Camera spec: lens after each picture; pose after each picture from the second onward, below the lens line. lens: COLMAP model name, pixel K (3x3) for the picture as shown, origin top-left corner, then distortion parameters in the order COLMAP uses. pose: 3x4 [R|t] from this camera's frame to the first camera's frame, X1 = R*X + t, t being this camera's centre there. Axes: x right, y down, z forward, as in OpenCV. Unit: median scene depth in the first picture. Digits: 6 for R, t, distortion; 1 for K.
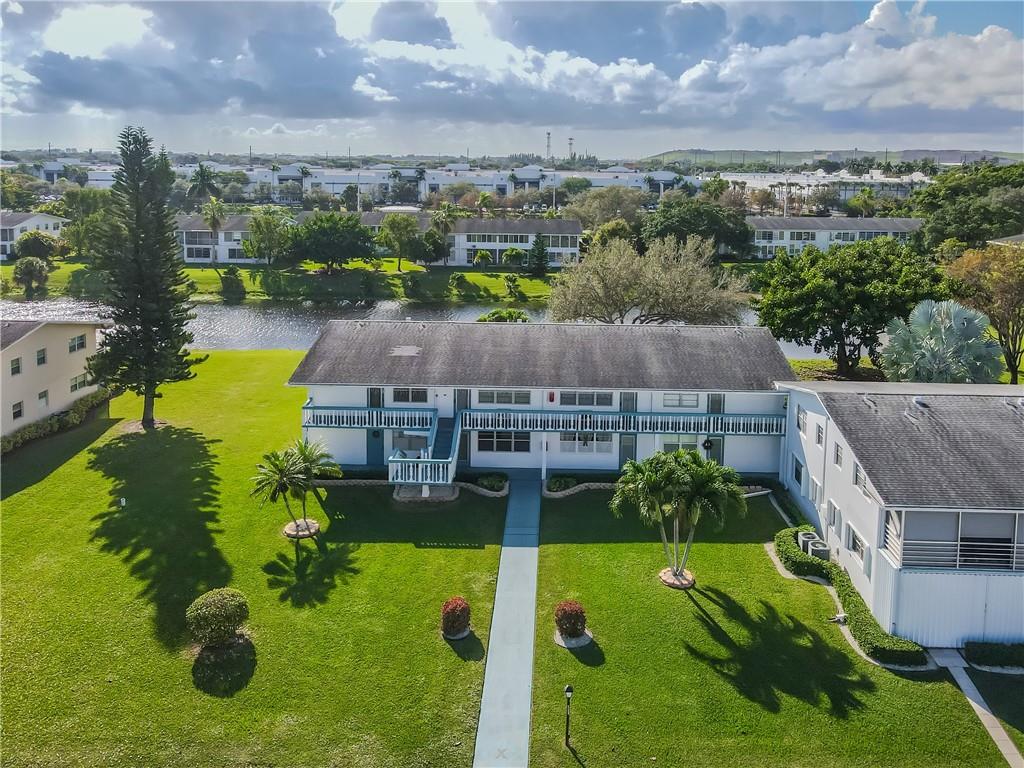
lens RADIAL K [[747.6, 0, 512.0], [0, 747.6, 384.0], [0, 0, 1]] dist [0.002413, 0.014725]
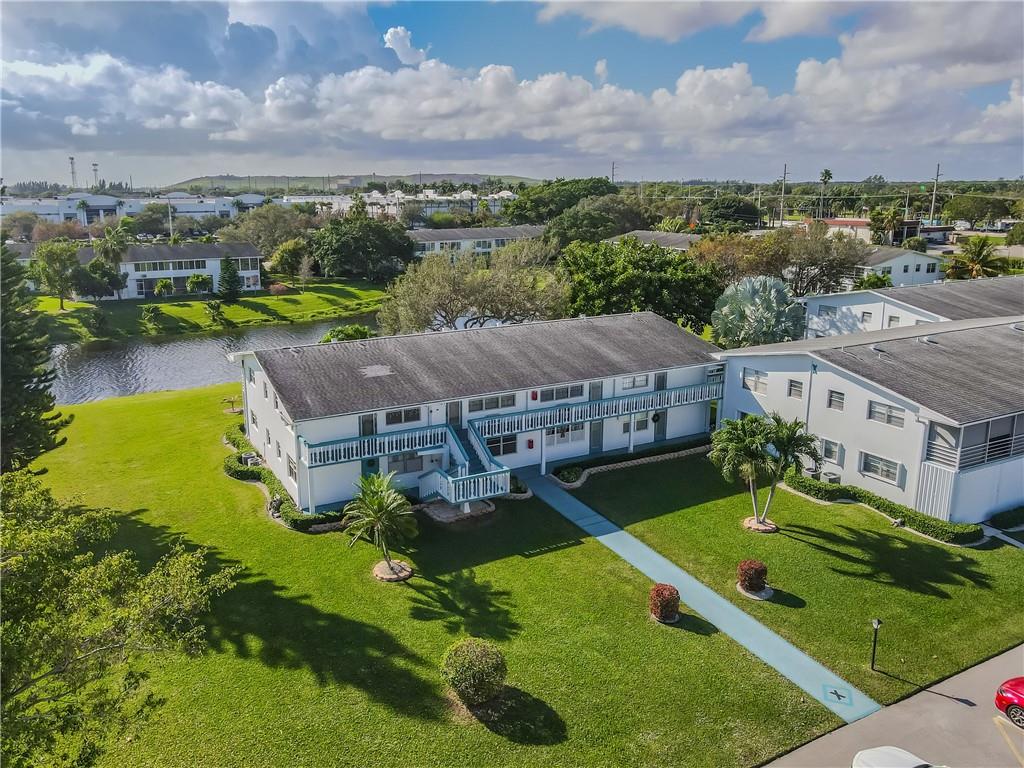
lens RADIAL K [[702.4, 0, 457.3], [0, 702.4, 449.5], [0, 0, 1]] dist [0.009707, 0.005163]
pose [[0.892004, -0.174858, 0.416837, -0.461364], [0.144945, 0.984101, 0.102646, -0.024957], [-0.428158, -0.031143, 0.903167, 0.164799]]
